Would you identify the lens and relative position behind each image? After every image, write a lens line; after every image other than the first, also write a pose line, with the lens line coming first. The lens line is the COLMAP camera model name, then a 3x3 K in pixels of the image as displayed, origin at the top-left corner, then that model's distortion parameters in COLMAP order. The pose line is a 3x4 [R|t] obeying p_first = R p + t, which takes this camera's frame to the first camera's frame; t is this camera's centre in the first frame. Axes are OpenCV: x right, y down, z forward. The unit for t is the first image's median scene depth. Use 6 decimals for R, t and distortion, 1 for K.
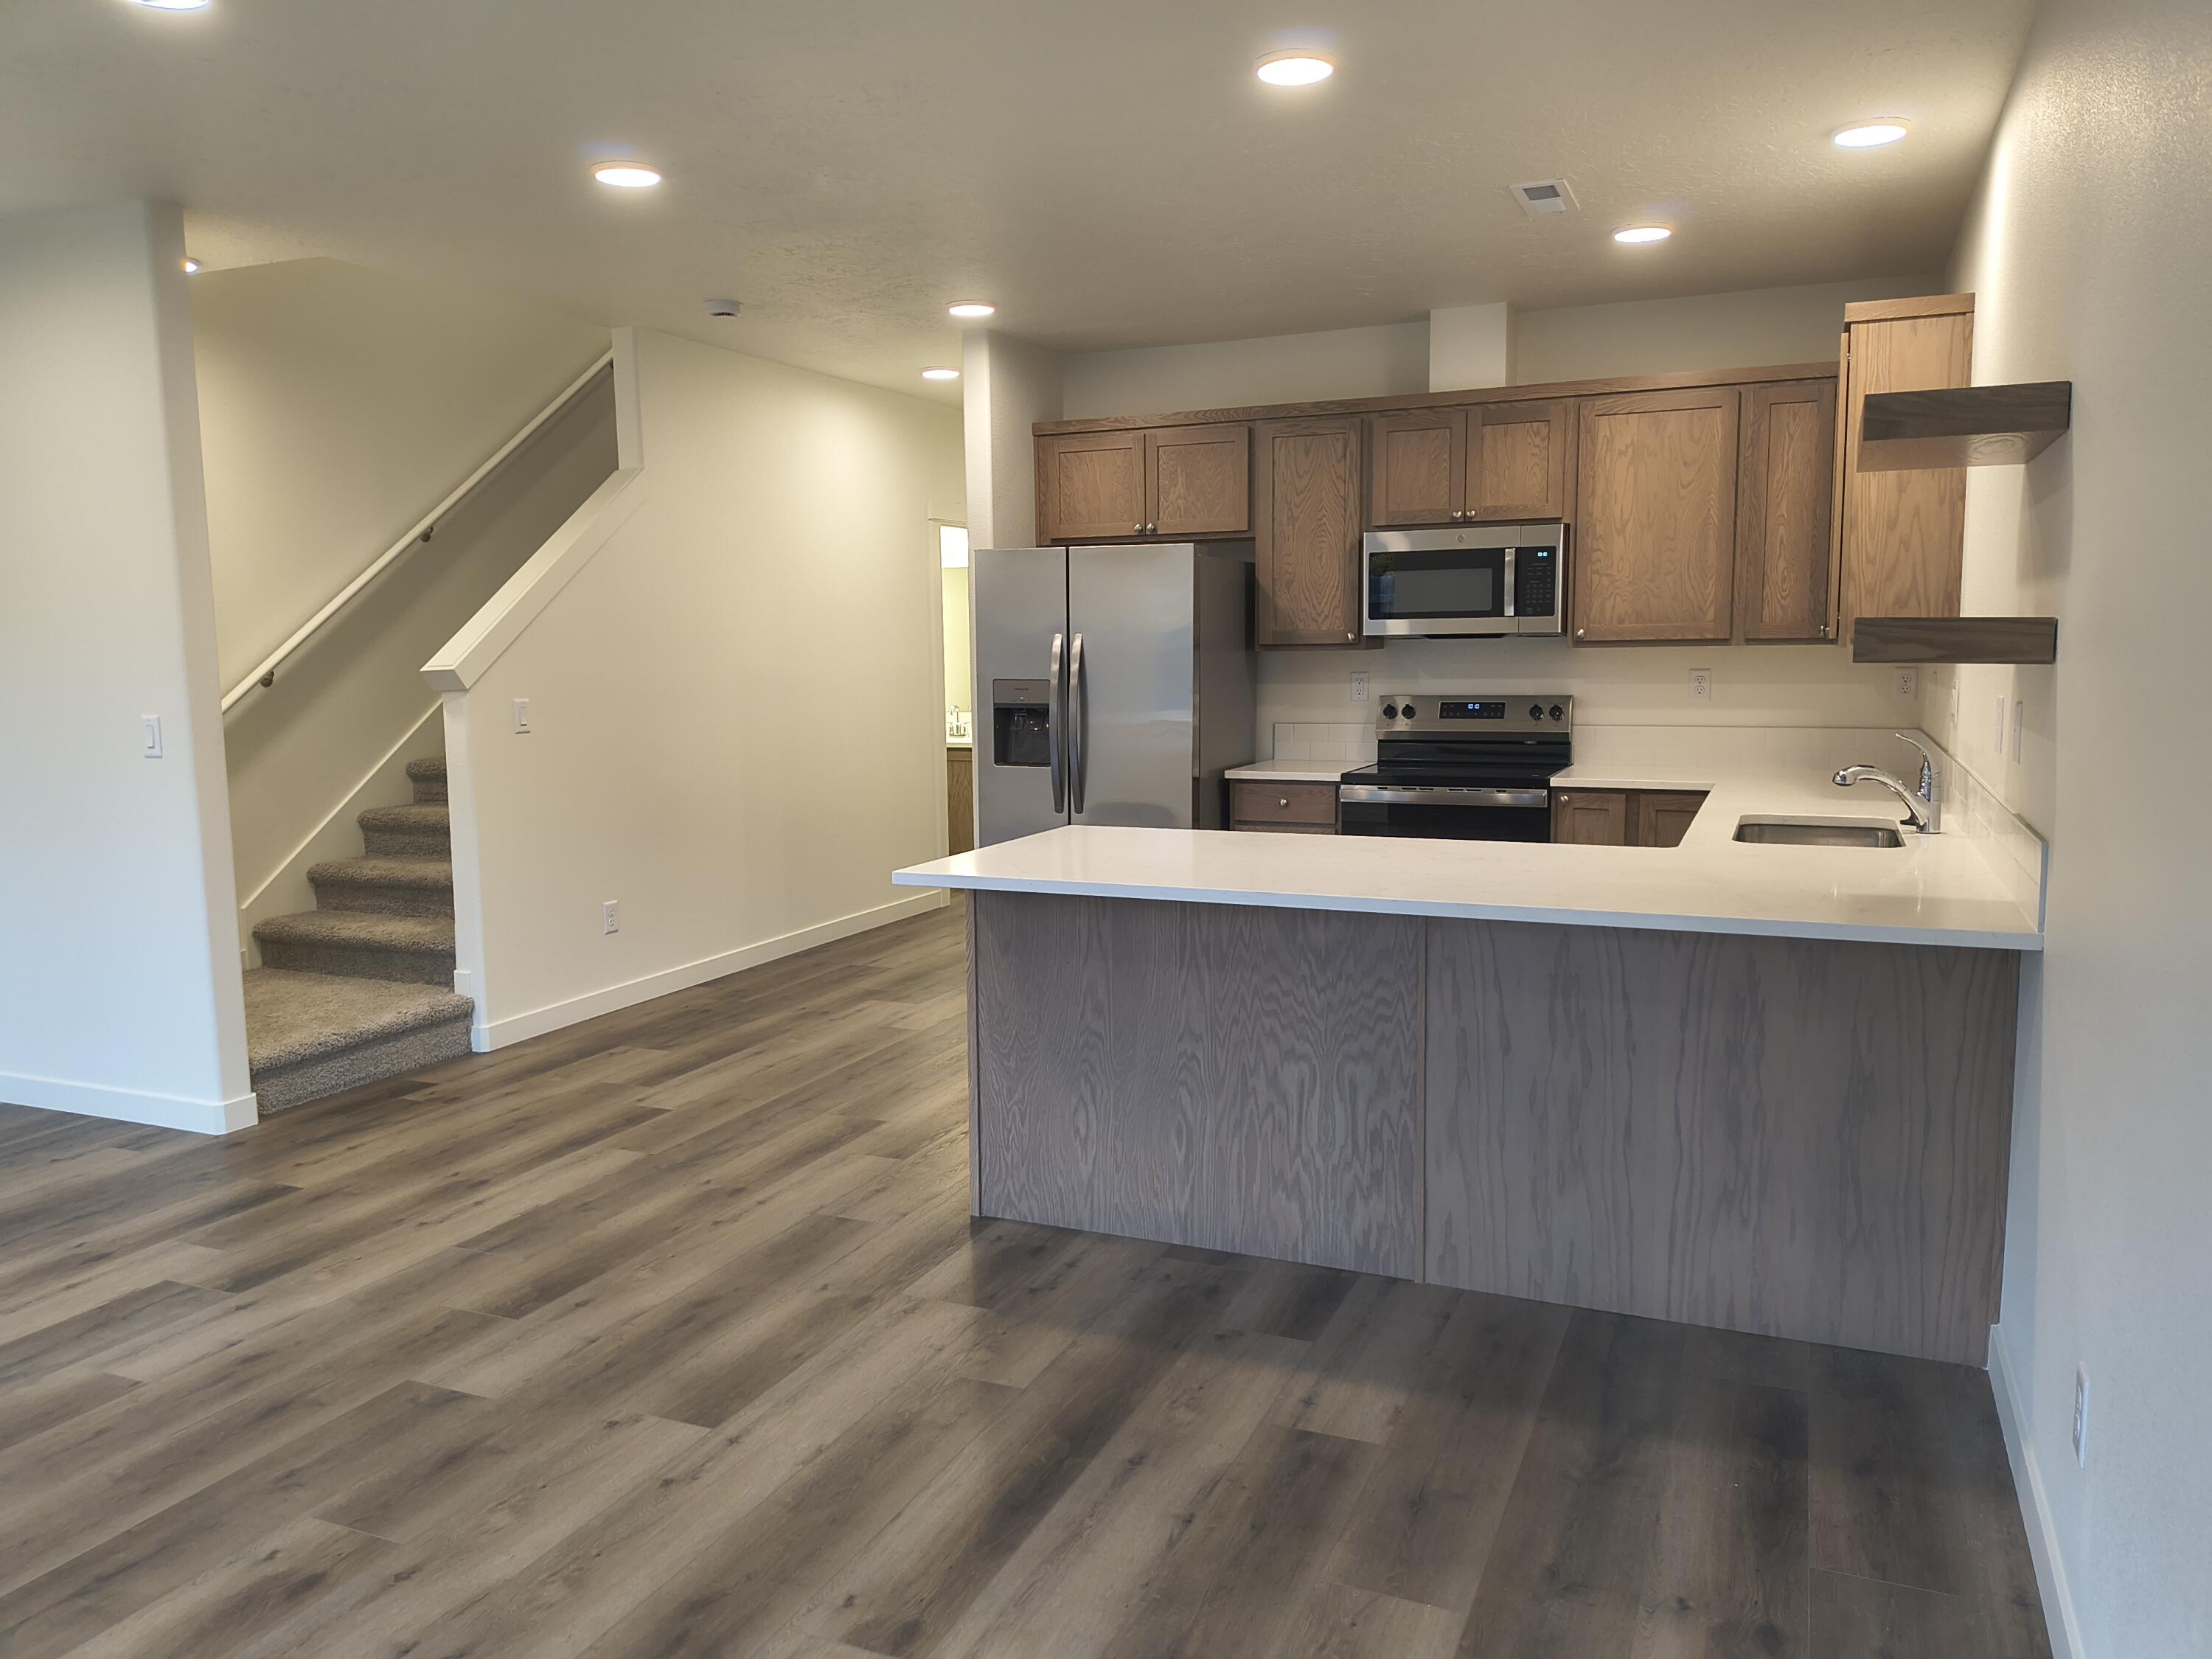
lens RADIAL K [[1601.2, 0, 1090.2], [0, 1601.2, 815.0], [0, 0, 1]] dist [0.056452, -0.071212]
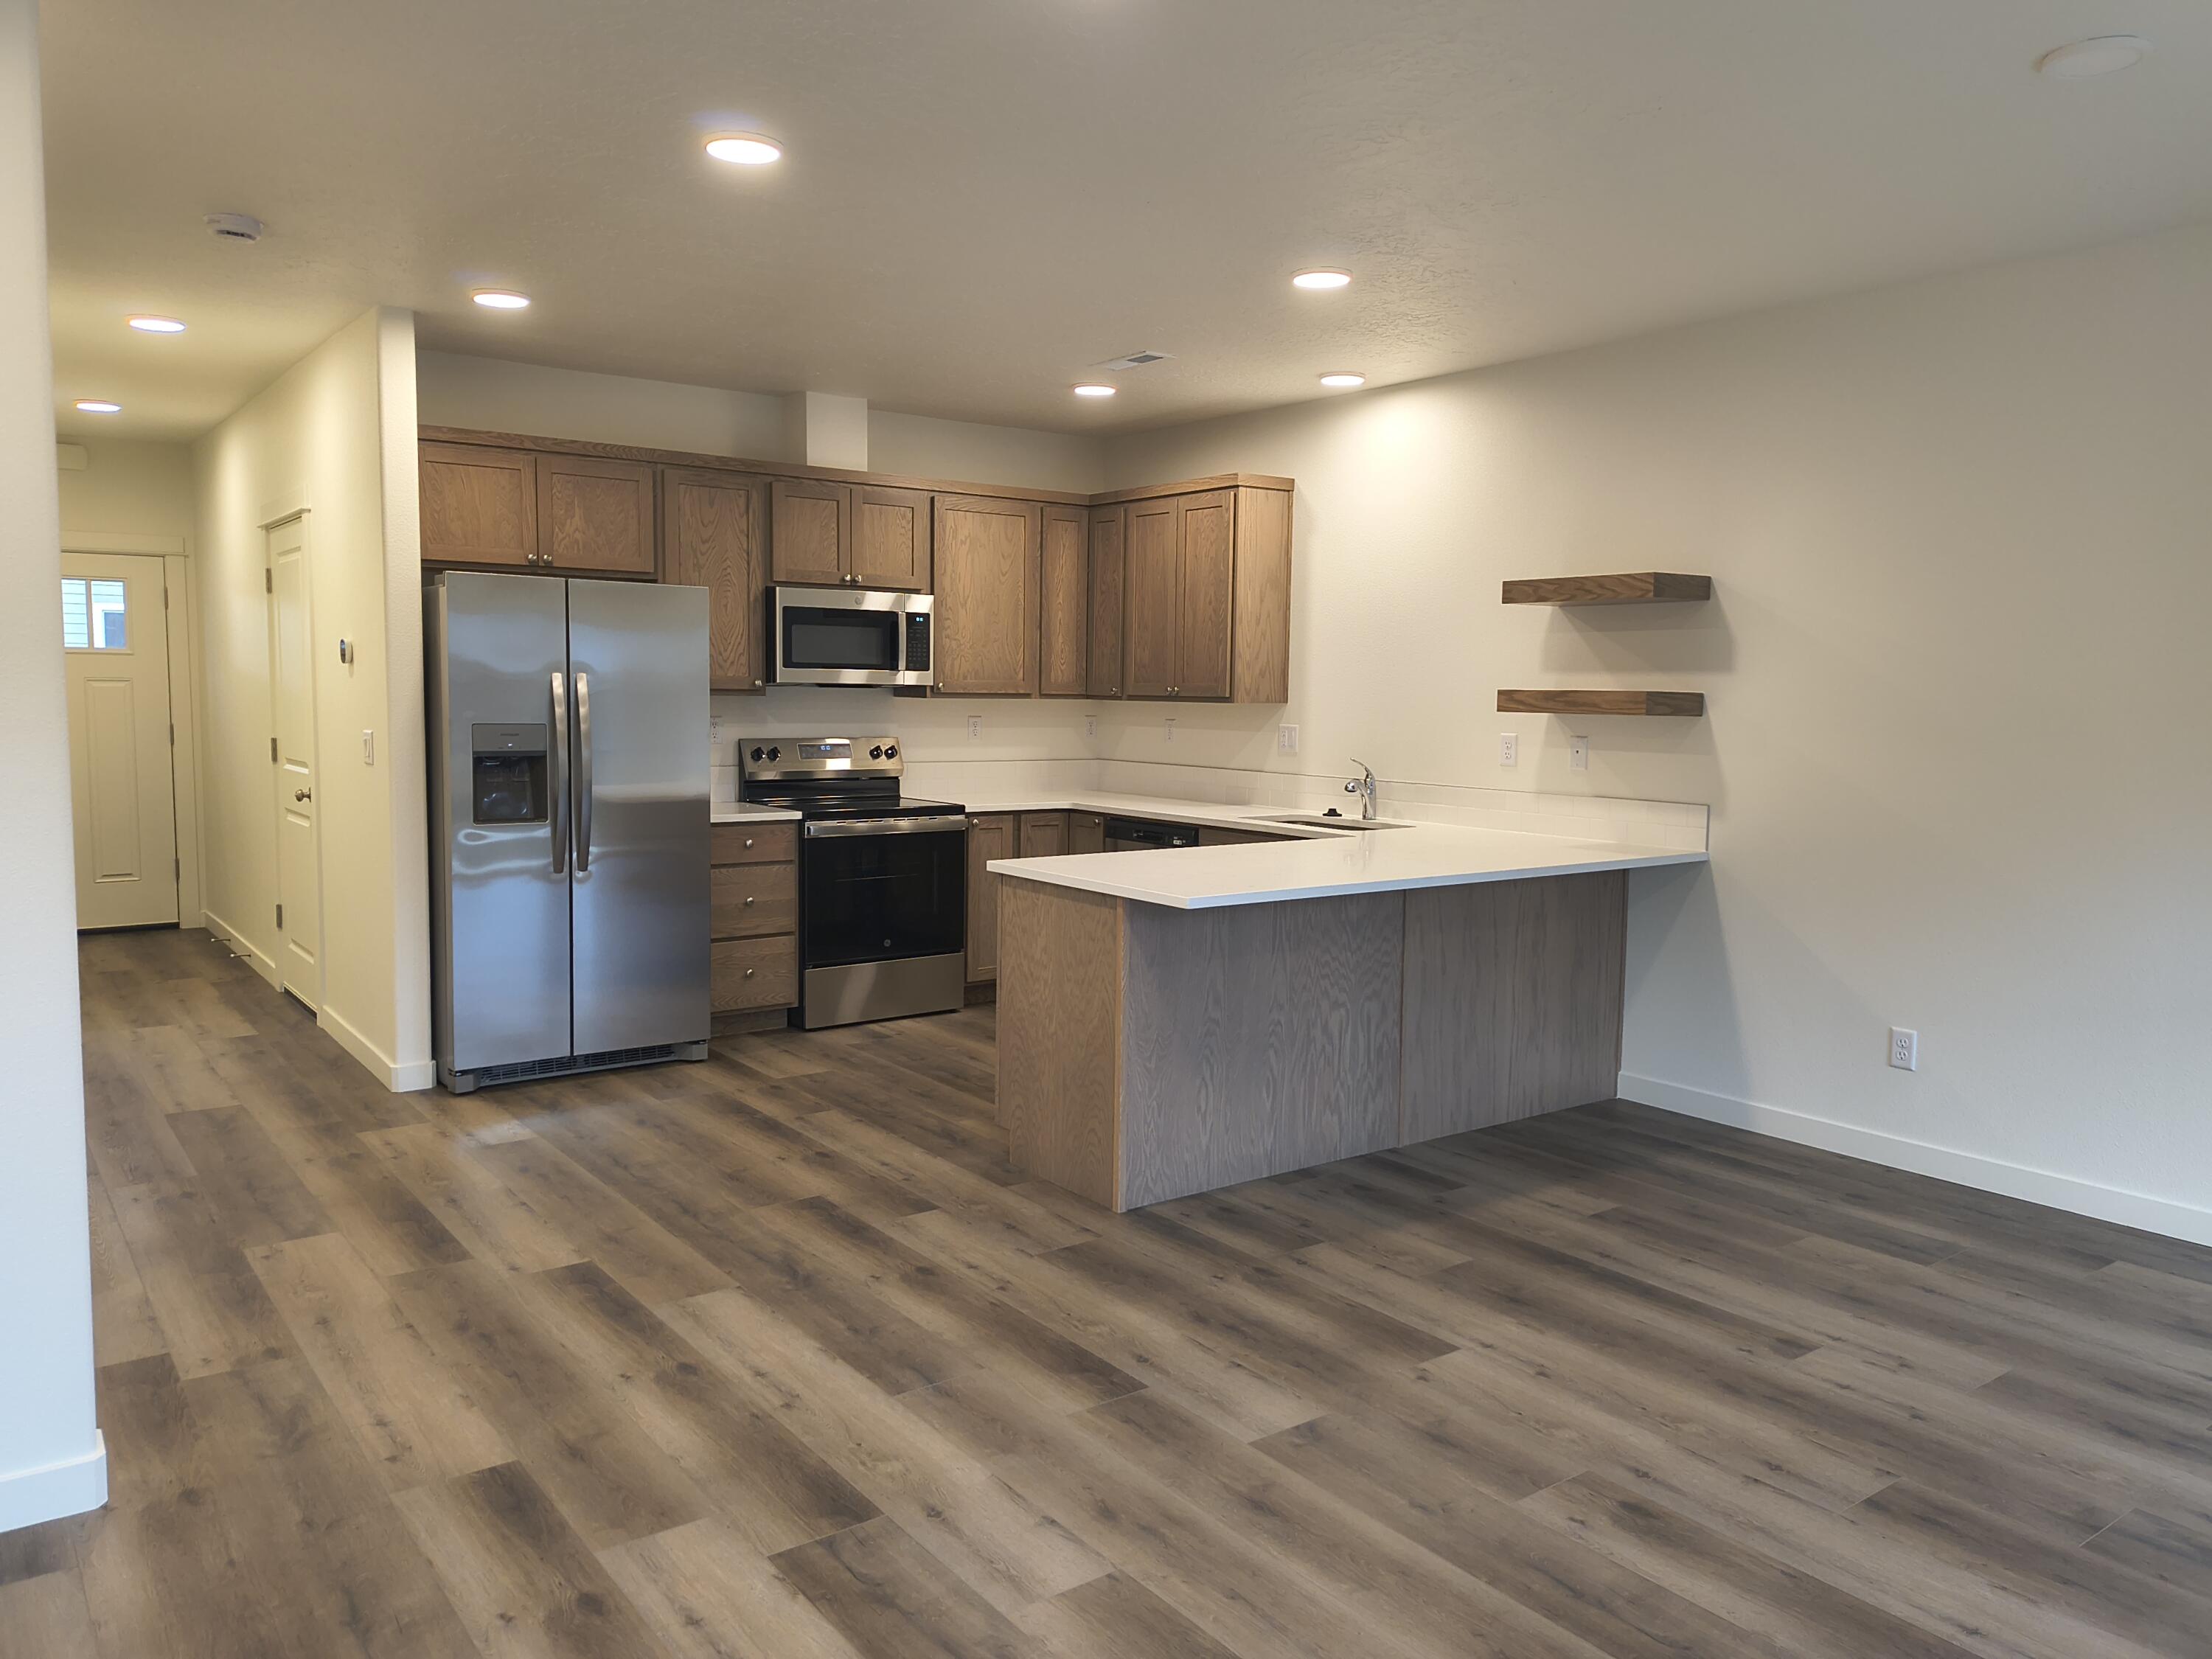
lens RADIAL K [[1601.2, 0, 1106.8], [0, 1601.2, 814.1], [0, 0, 1]] dist [0.056452, -0.071212]
pose [[0.491425, -0.051348, 0.869405, -1.053923], [0.074631, 0.997071, 0.016703, -0.042902], [-0.867717, 0.056676, 0.493818, 0.466123]]
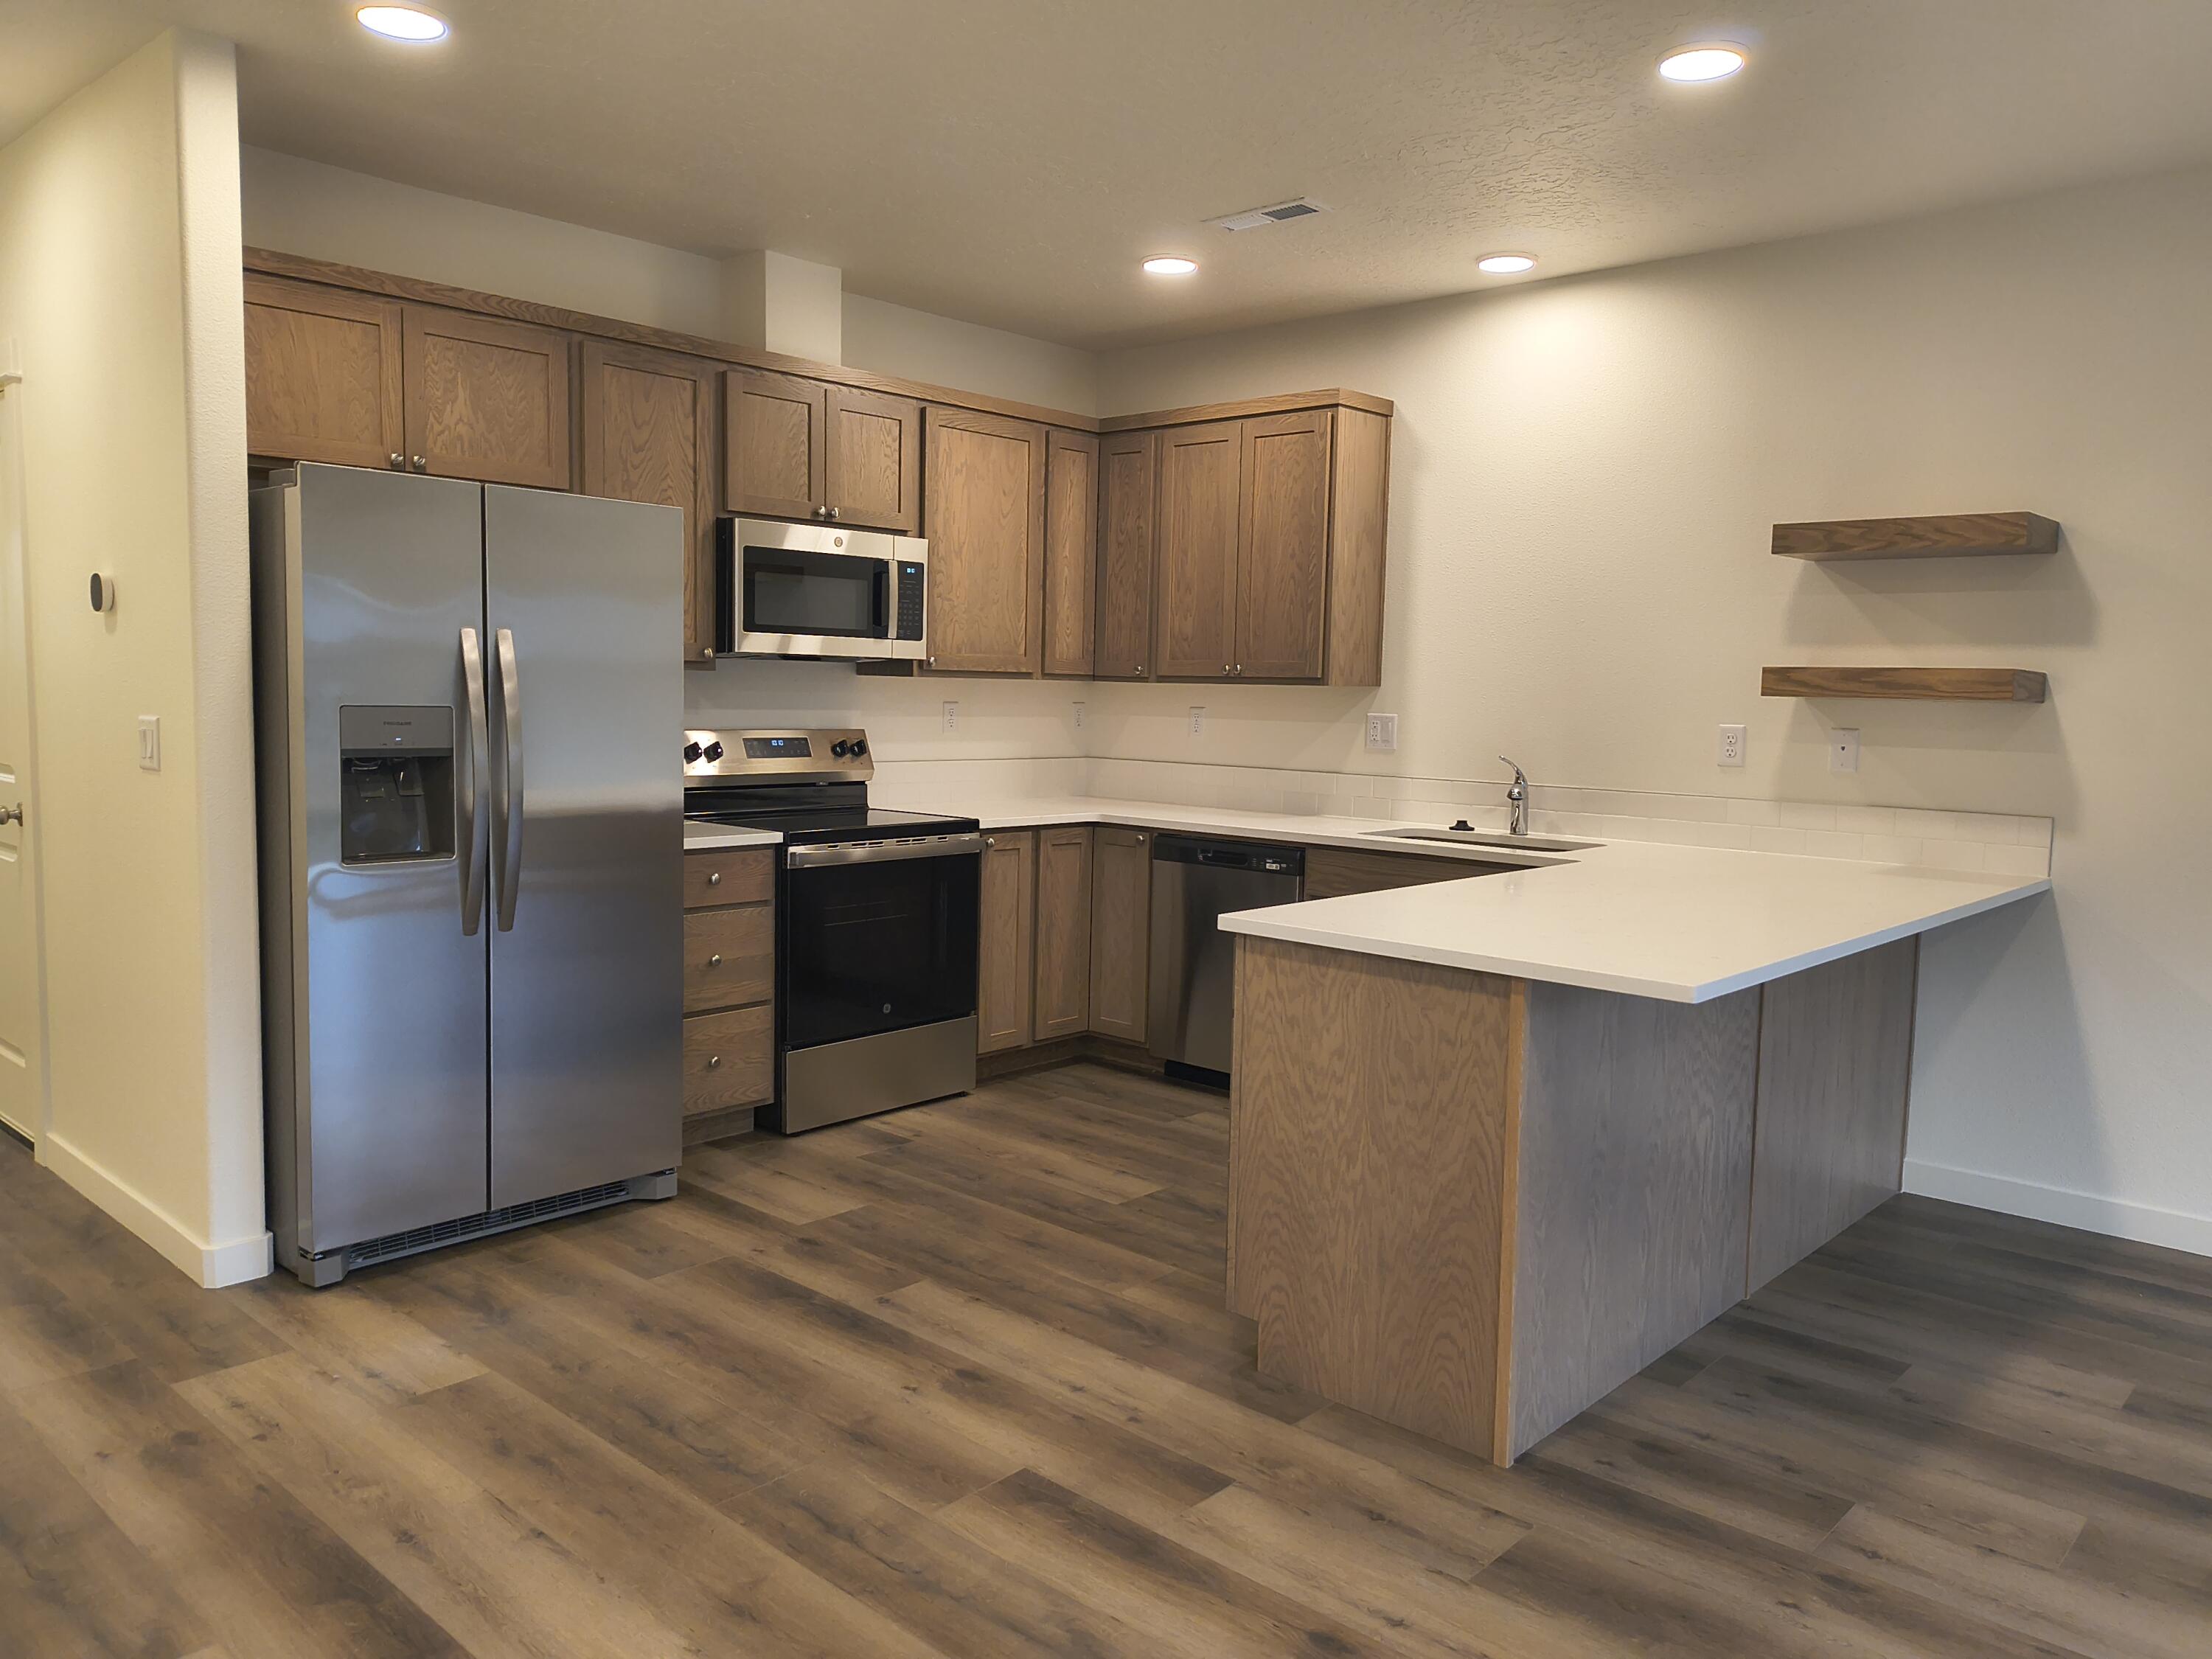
lens RADIAL K [[1601.2, 0, 1111.7], [0, 1601.2, 823.5], [0, 0, 1]] dist [0.056452, -0.071212]
pose [[0.317399, -0.064224, 0.946115, -0.811604], [0.077562, 0.996119, 0.041599, -0.078843], [-0.945115, 0.060179, 0.321149, 0.951182]]
